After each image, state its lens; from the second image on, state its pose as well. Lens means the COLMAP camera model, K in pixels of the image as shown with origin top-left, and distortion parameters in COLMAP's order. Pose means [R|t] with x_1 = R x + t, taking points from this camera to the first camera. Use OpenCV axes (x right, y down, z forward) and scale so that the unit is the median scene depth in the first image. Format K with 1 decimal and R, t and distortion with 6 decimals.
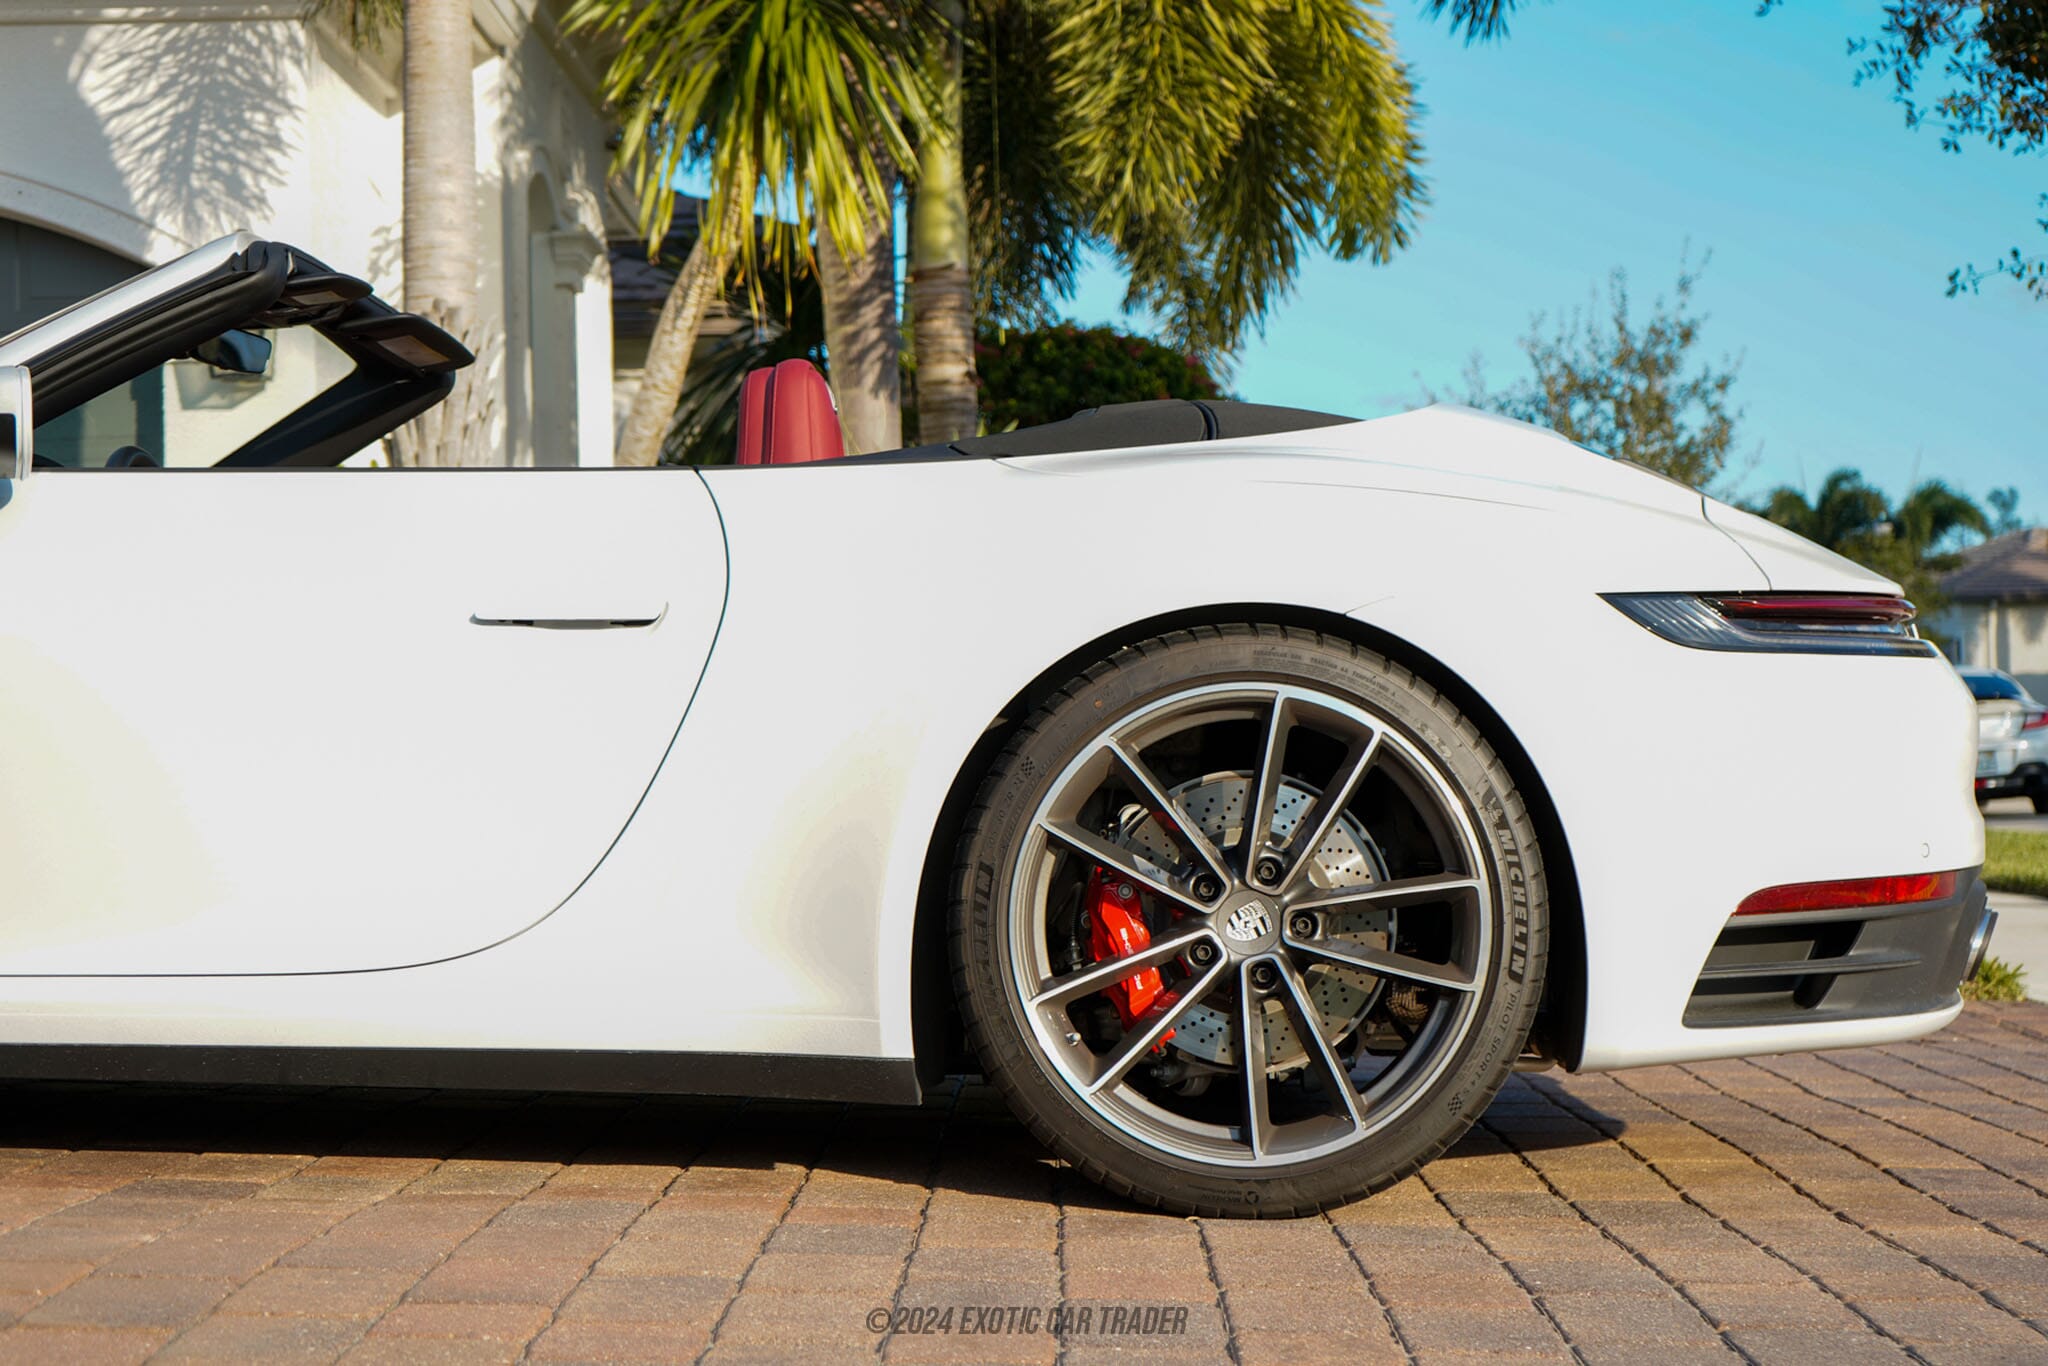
lens RADIAL K [[3054.3, 0, 1024.0], [0, 3054.3, 683.0], [0, 0, 1]] dist [-0.005568, 0.074855]
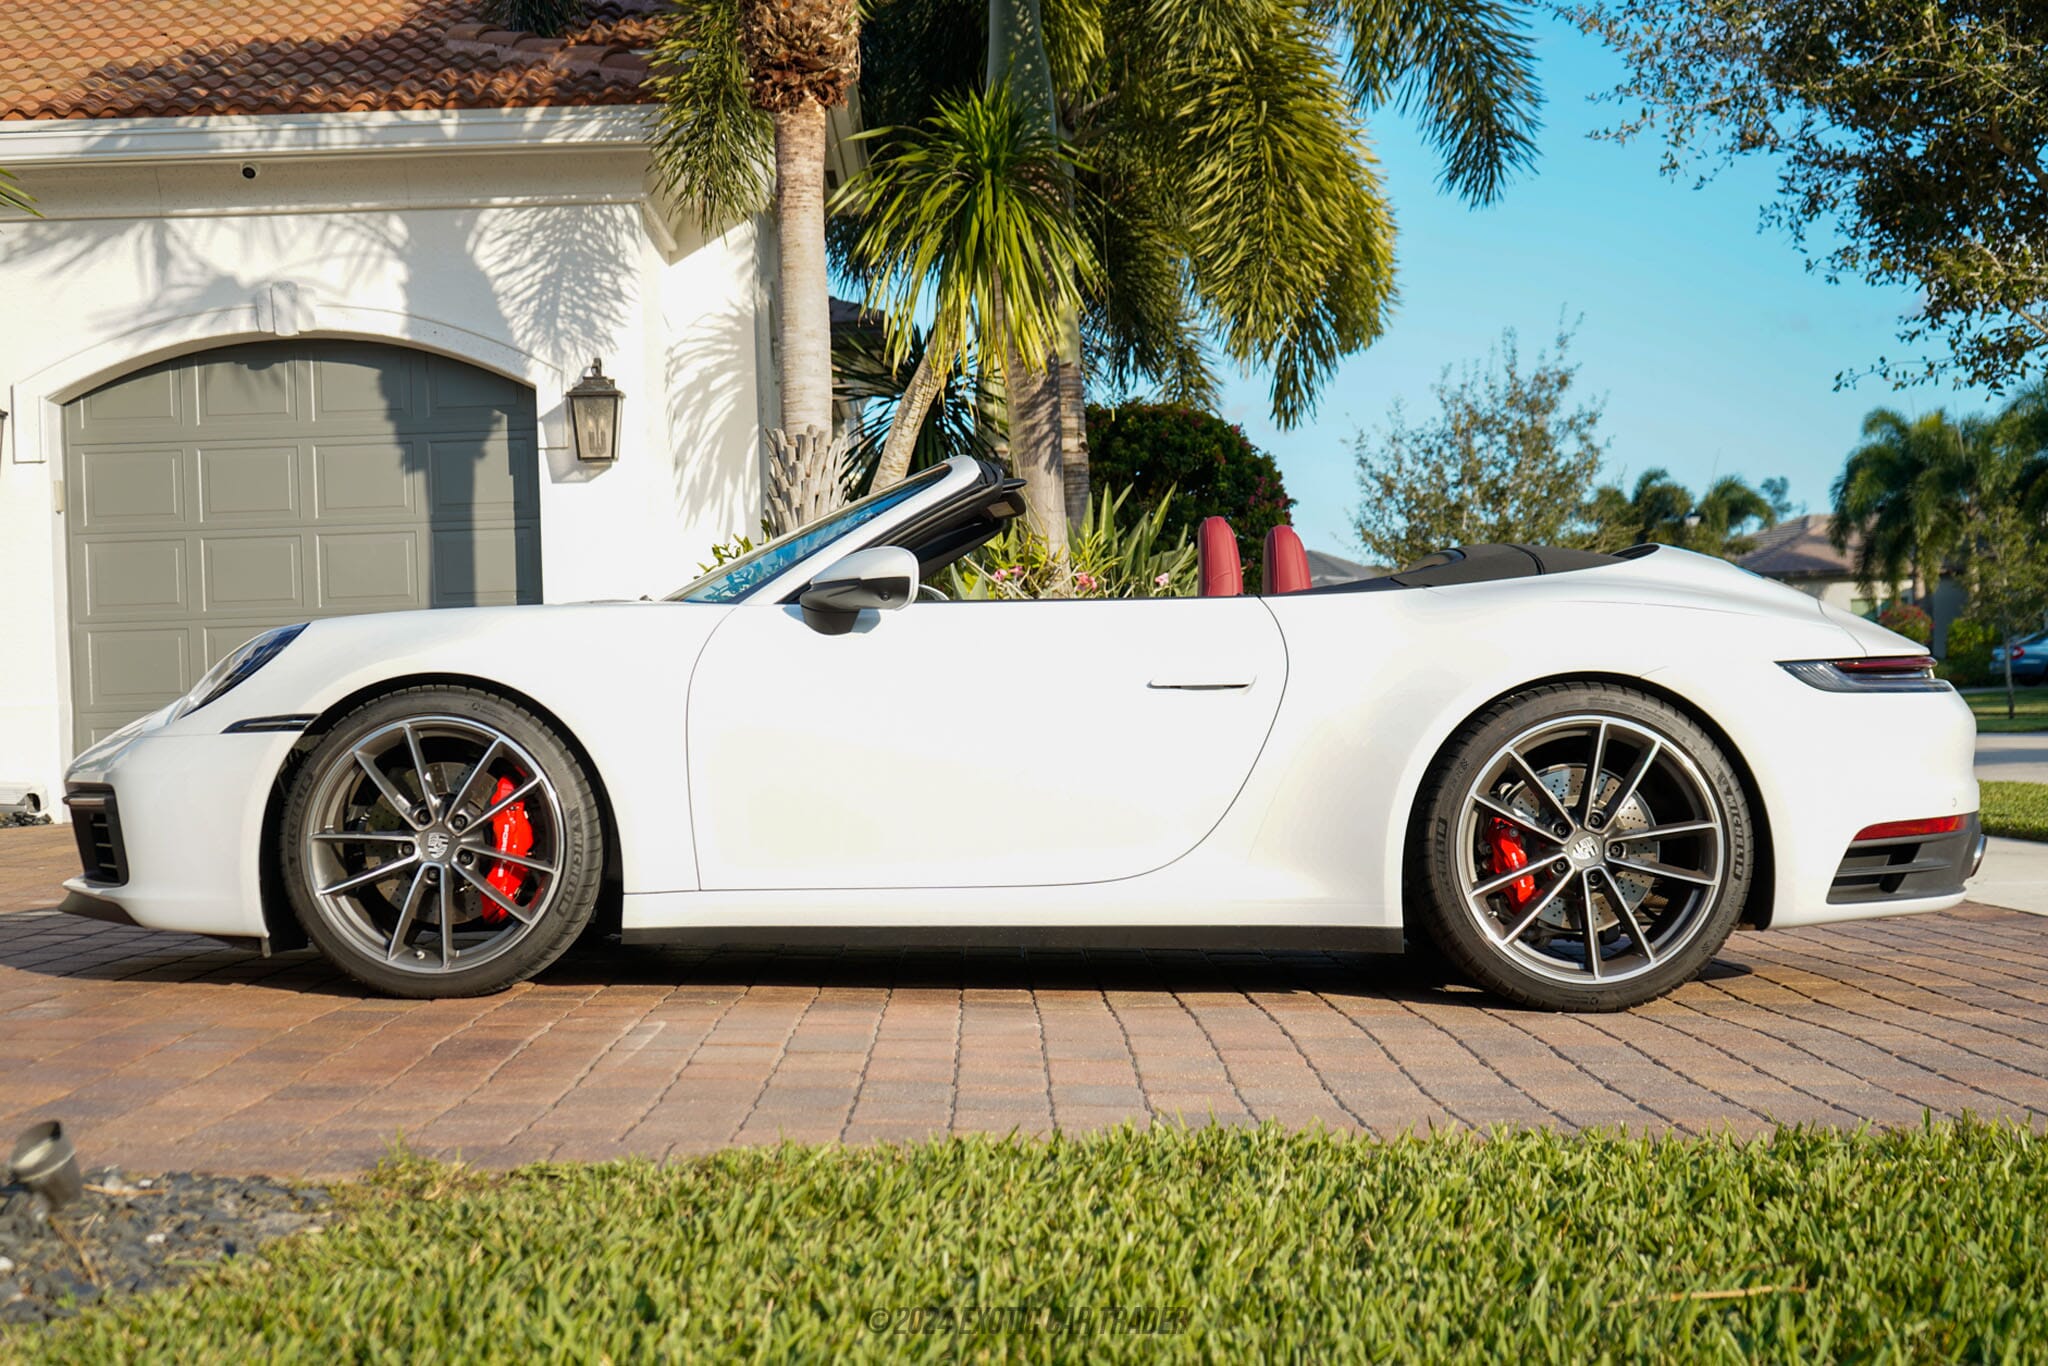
lens RADIAL K [[2476.9, 0, 1001.6], [0, 2476.9, 772.9], [0, 0, 1]] dist [-0.002867, -0.036404]
pose [[0.999903, -0.013897, 0.000076, -0.075223], [0.013879, 0.998844, 0.046024, -0.010618], [-0.000716, -0.046019, 0.998940, -0.125985]]
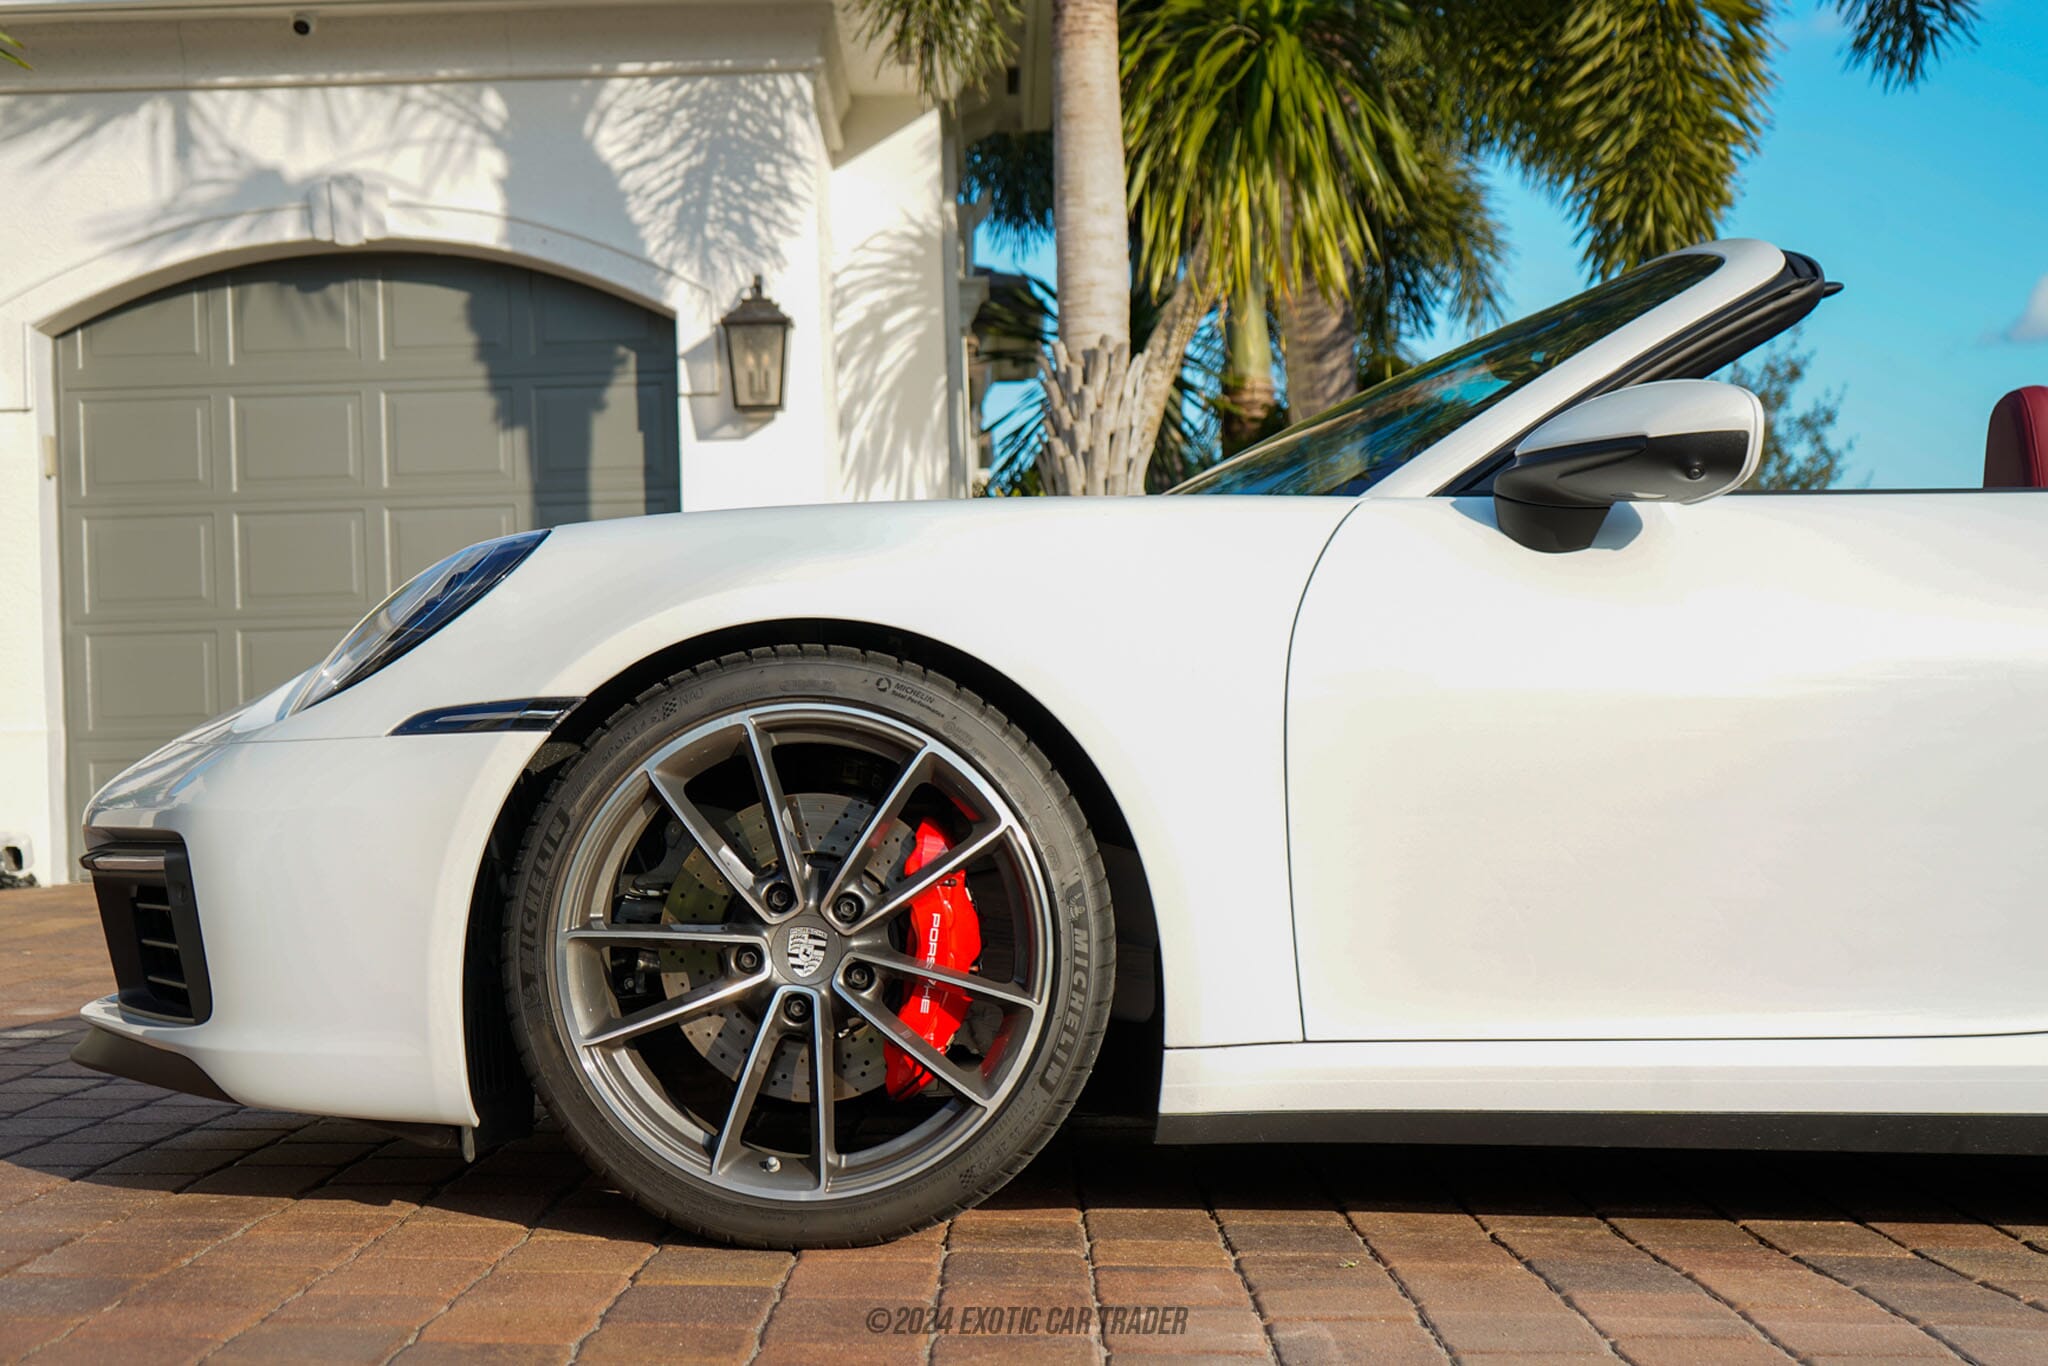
lens RADIAL K [[2770.0, 0, 1024.7], [0, 2770.0, 811.1], [0, 0, 1]] dist [-0.009948, 0.110952]
pose [[0.999741, -0.008745, -0.021011, -0.145137], [0.009571, 0.999172, 0.039552, -0.002401], [0.020648, -0.039743, 0.998997, 0.046955]]
